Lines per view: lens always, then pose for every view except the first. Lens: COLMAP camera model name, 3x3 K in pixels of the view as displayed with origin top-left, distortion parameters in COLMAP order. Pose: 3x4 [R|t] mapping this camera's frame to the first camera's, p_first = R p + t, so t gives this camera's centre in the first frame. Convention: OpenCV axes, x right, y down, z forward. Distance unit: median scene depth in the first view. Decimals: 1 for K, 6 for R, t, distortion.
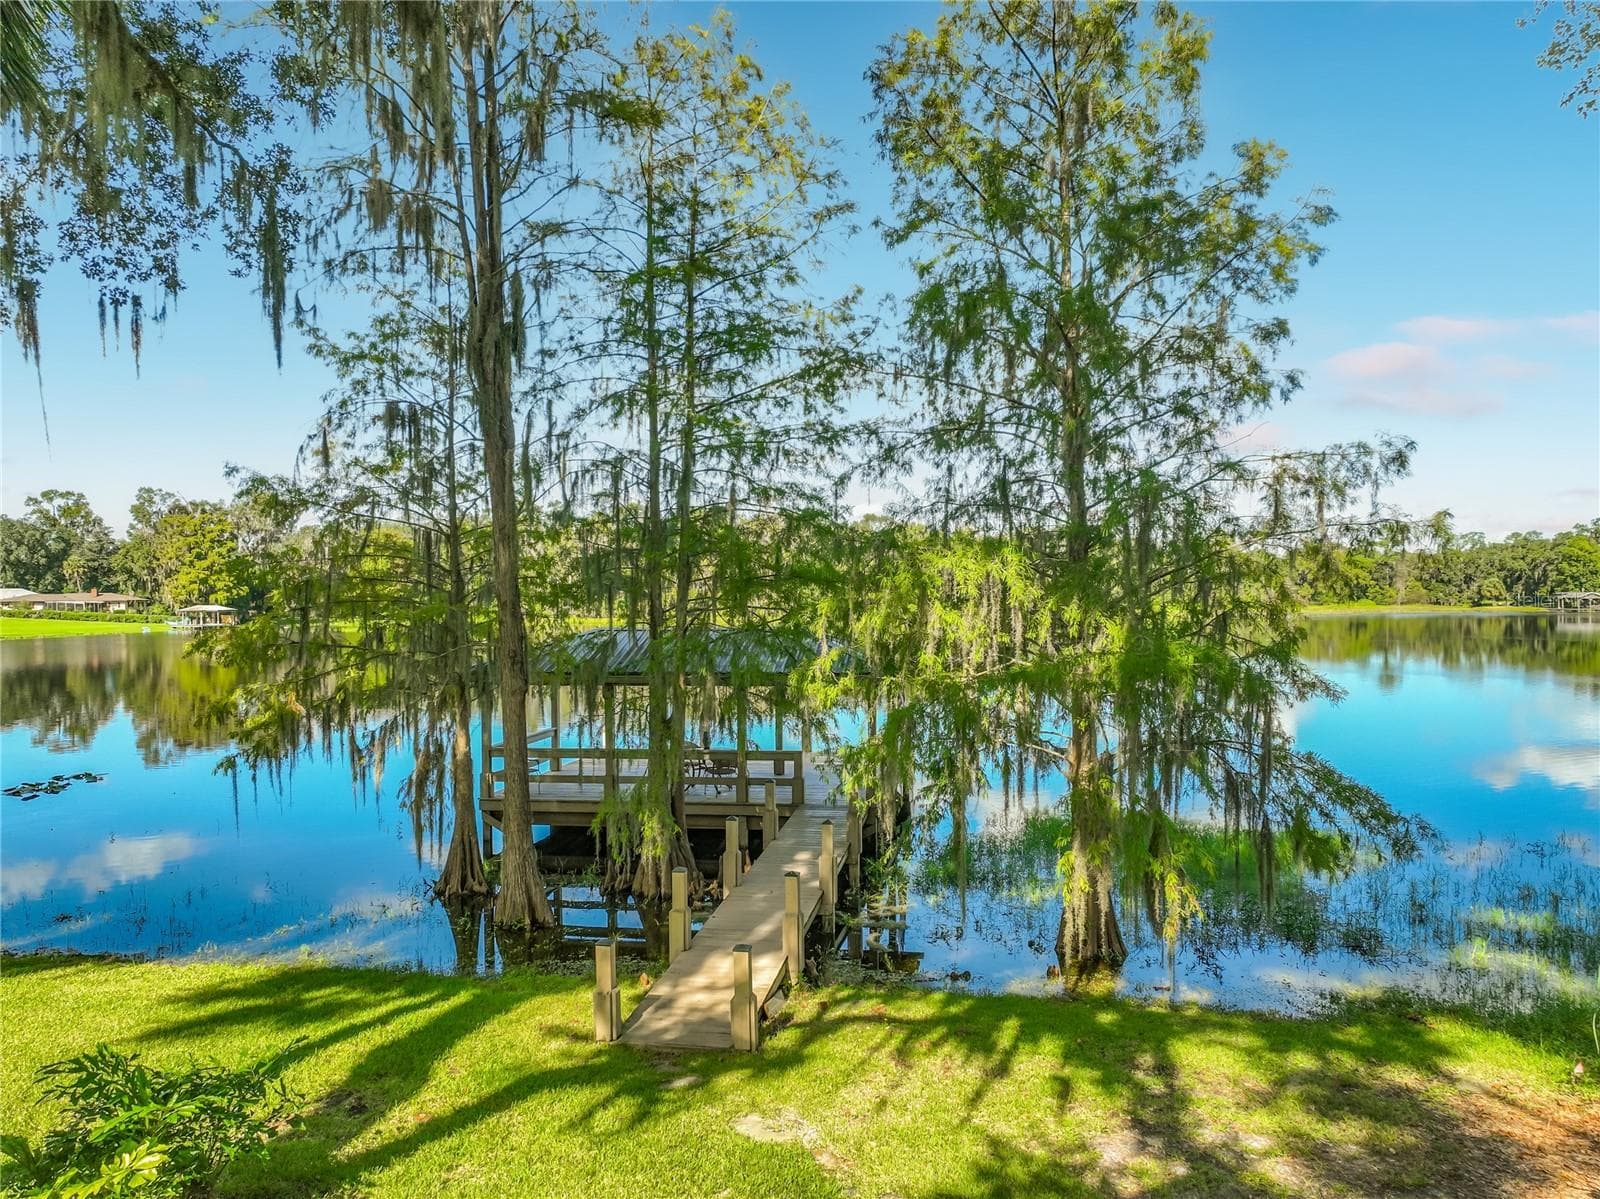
lens RADIAL K [[1117.4, 0, 802.0], [0, 1117.4, 633.5], [0, 0, 1]] dist [0.003356, 0.035955]
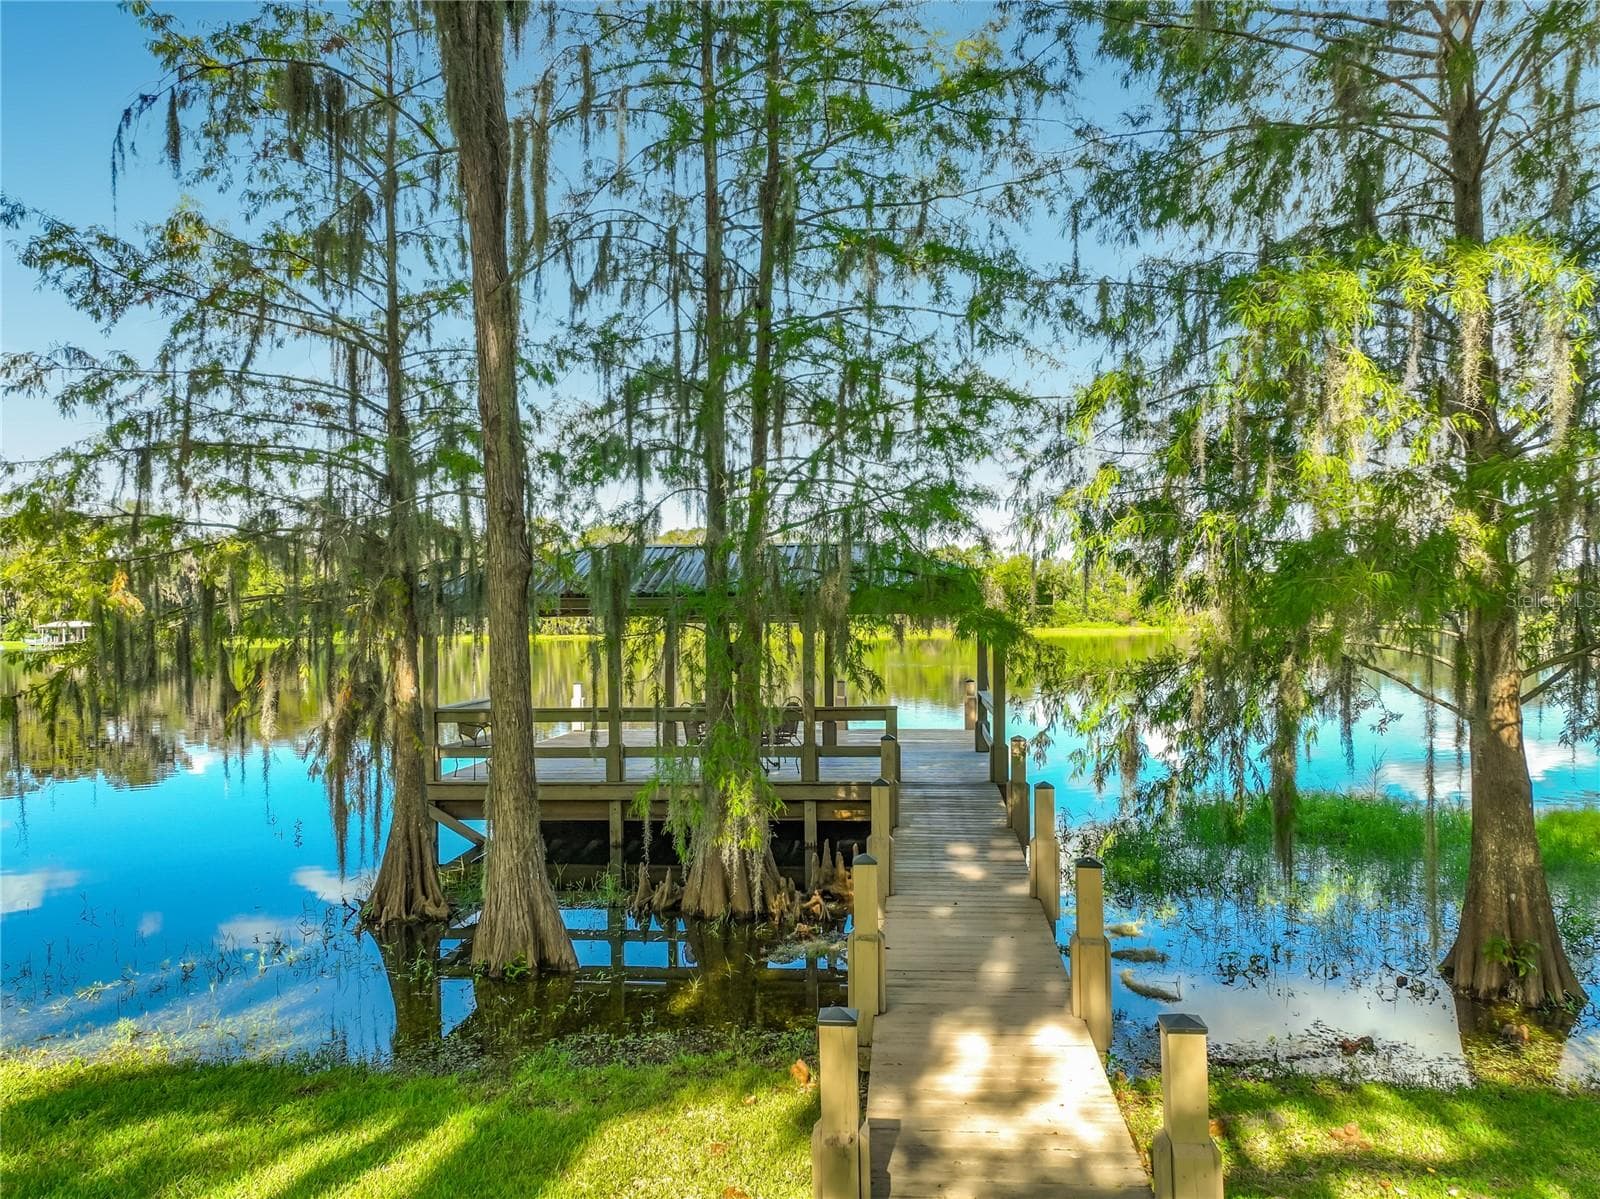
lens RADIAL K [[1117.4, 0, 802.0], [0, 1117.4, 633.5], [0, 0, 1]] dist [0.003356, 0.035955]
pose [[0.996406, -0.000231, 0.084708, -0.147603], [0.002192, 0.999732, -0.023060, 0.094045], [-0.084680, 0.023162, 0.996139, 0.382431]]
